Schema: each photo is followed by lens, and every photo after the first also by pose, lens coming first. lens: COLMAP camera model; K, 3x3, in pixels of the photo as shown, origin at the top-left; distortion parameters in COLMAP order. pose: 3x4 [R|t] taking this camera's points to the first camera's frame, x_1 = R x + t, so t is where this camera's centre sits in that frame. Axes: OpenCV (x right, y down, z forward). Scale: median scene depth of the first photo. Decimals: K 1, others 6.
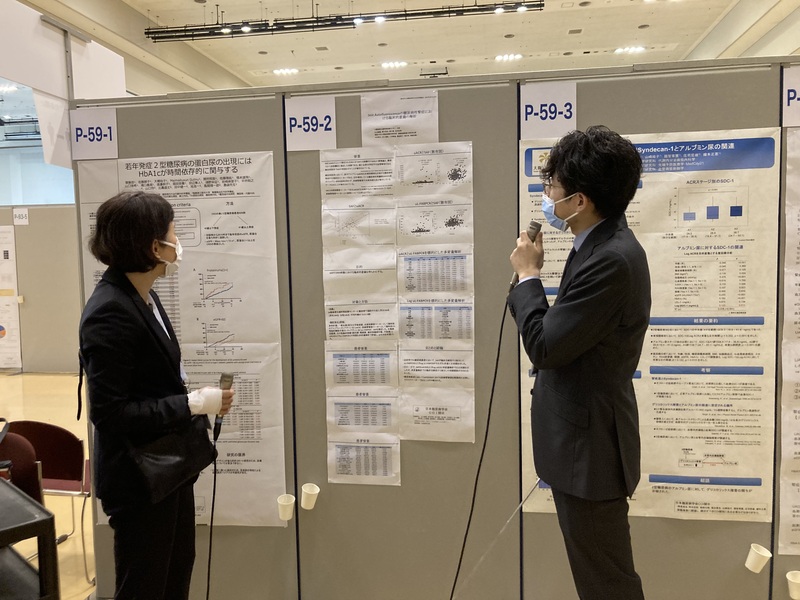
lens RADIAL K [[720.5, 0, 400.0], [0, 720.5, 300.0], [0, 0, 1]] dist [0.079509, -0.169756]
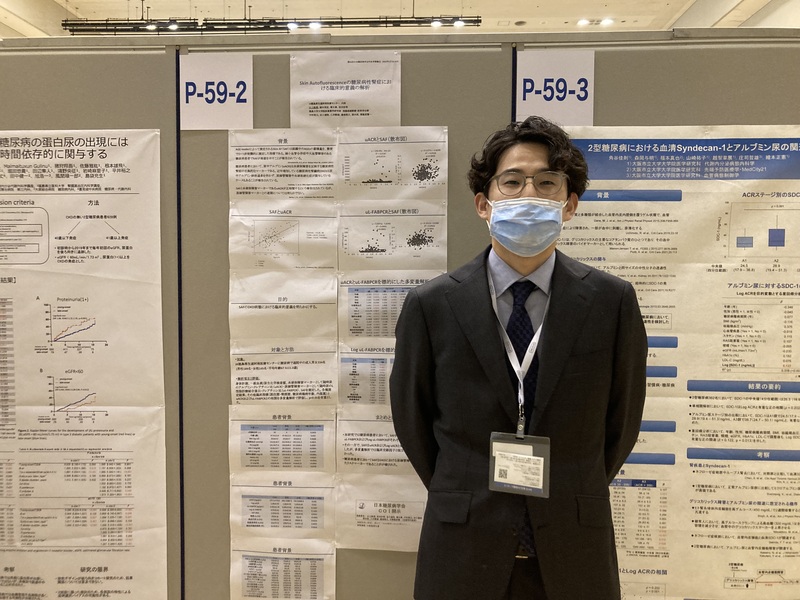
lens RADIAL K [[720.5, 0, 400.0], [0, 720.5, 300.0], [0, 0, 1]] dist [0.079509, -0.169756]
pose [[0.995046, 0.021267, 0.097112, -0.011707], [-0.019559, 0.999637, -0.018505, -0.035035], [-0.097470, 0.016514, 0.995101, 0.296320]]
